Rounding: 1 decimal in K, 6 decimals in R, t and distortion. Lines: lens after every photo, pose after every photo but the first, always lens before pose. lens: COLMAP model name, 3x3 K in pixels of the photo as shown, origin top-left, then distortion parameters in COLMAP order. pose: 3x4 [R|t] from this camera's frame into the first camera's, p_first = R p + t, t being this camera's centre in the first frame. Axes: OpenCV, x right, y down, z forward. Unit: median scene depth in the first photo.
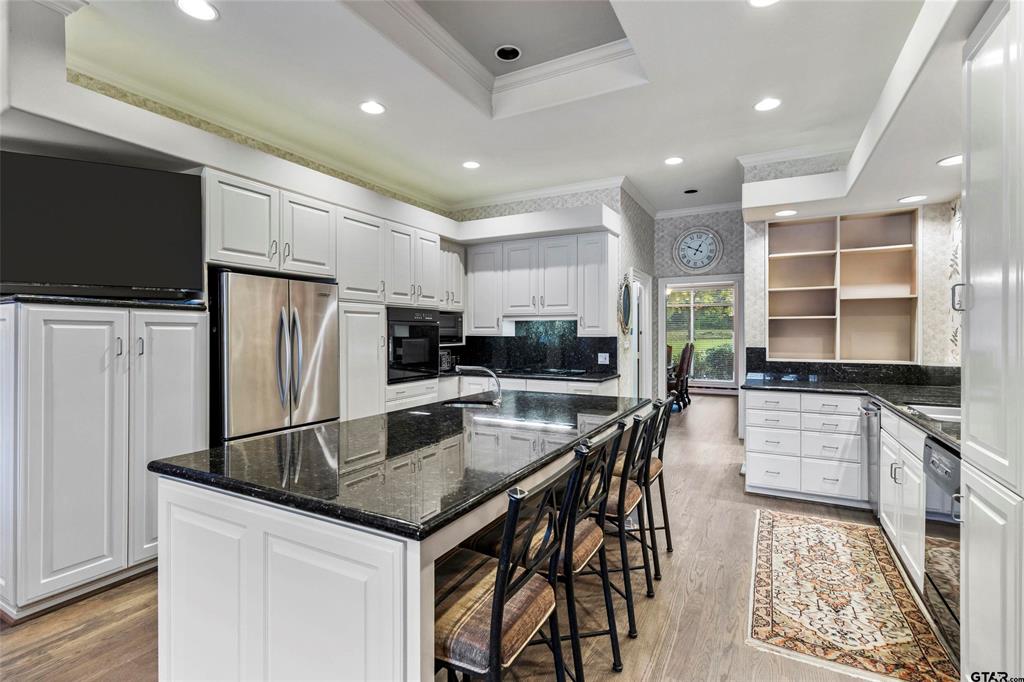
lens RADIAL K [[473.6, 0, 512.7], [0, 473.6, 333.4], [0, 0, 1]] dist [0.002040, 0.000060]
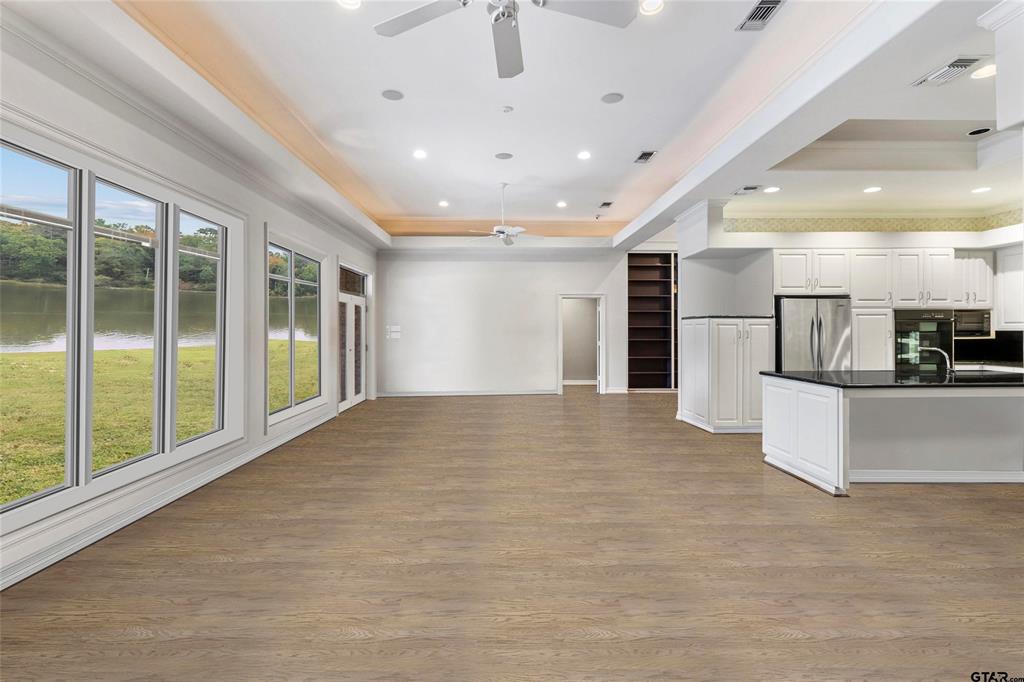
lens RADIAL K [[473.6, 0, 512.7], [0, 473.6, 333.4], [0, 0, 1]] dist [0.002040, 0.000060]
pose [[0.491301, 0.002344, -0.870987, 0.447061], [0.004264, 0.999978, 0.005097, 0.003225], [0.870980, -0.006218, 0.491280, -0.756544]]
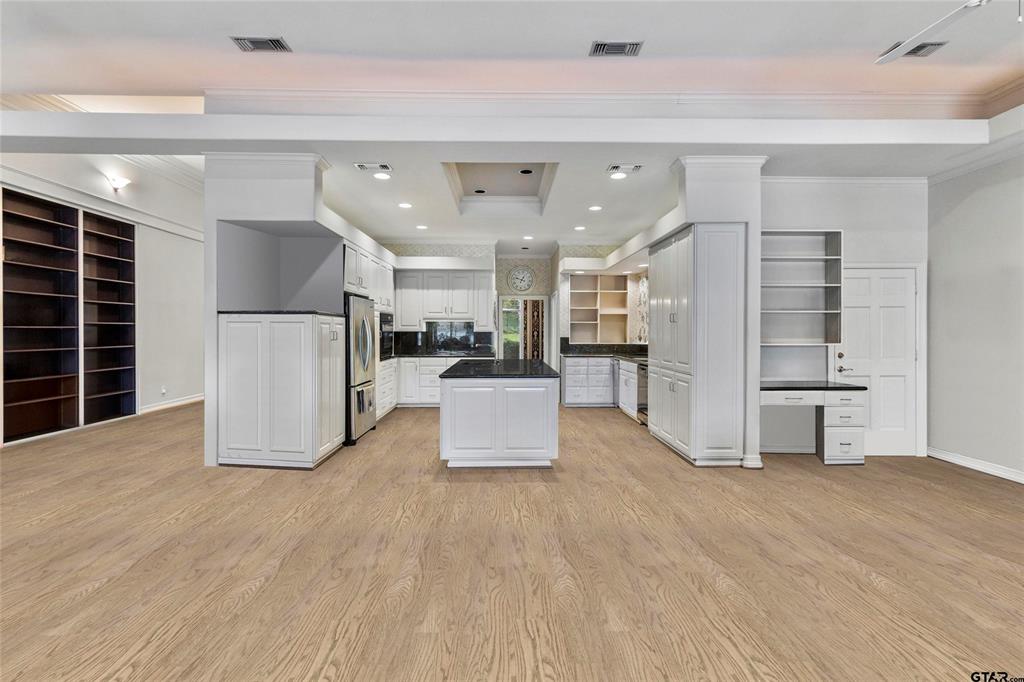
lens RADIAL K [[471.5, 0, 513.3], [0, 471.5, 330.8], [0, 0, 1]] dist [0.001423, 0.000126]
pose [[0.868890, 0.002023, 0.495001, -0.722011], [-0.002515, 0.999997, 0.000329, 0.003327], [-0.494999, -0.001530, 0.868892, -0.673434]]
